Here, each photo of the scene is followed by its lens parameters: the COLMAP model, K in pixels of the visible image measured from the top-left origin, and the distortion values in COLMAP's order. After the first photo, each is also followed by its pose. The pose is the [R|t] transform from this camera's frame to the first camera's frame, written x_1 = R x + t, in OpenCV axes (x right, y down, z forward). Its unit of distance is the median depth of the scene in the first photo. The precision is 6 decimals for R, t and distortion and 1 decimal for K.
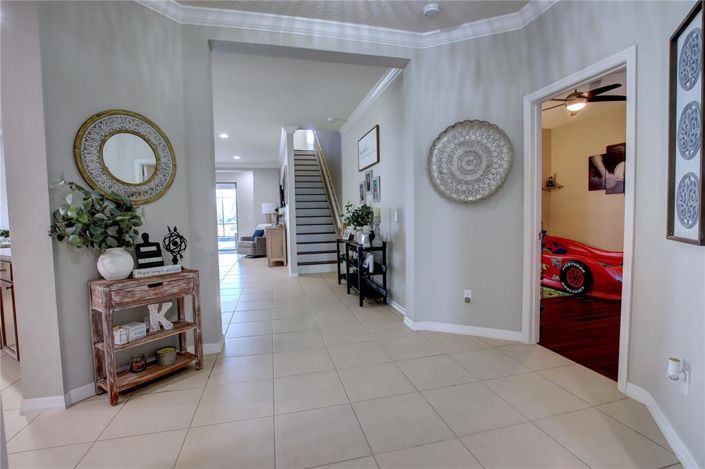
lens RADIAL K [[339.0, 0, 354.5], [0, 339.0, 234.0], [0, 0, 1]] dist [-0.026898, -0.001657]
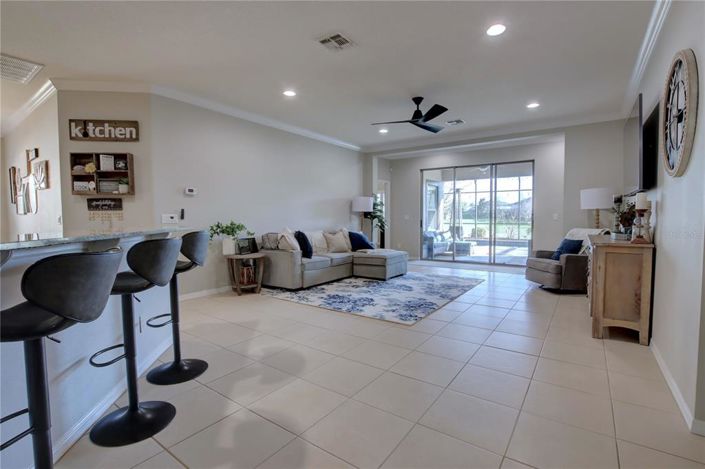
lens RADIAL K [[339.0, 0, 348.8], [0, 339.0, 235.5], [0, 0, 1]] dist [-0.026898, -0.001657]
pose [[0.651998, 0.054811, -0.756237, -0.151792], [-0.047715, 0.998373, 0.031222, -0.024681], [0.756718, 0.015727, 0.653553, 0.524387]]
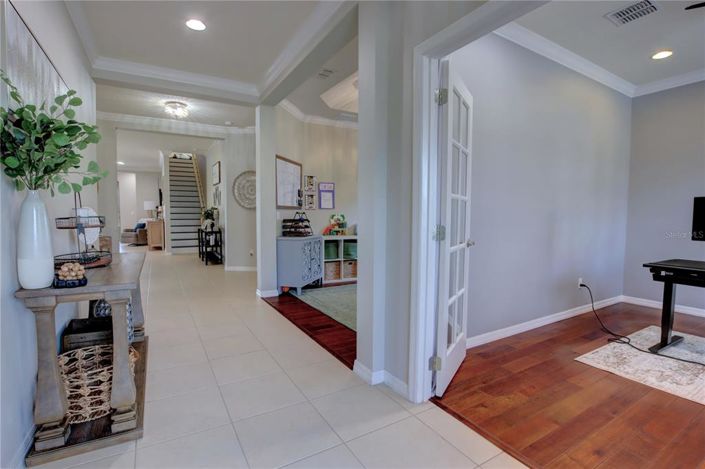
lens RADIAL K [[339.0, 0, 350.9], [0, 339.0, 235.7], [0, 0, 1]] dist [-0.026898, -0.001657]
pose [[0.959312, 0.008222, 0.282228, 0.132445], [-0.010270, 0.999931, 0.005779, 0.023371], [-0.282161, -0.008443, 0.959330, -0.483719]]
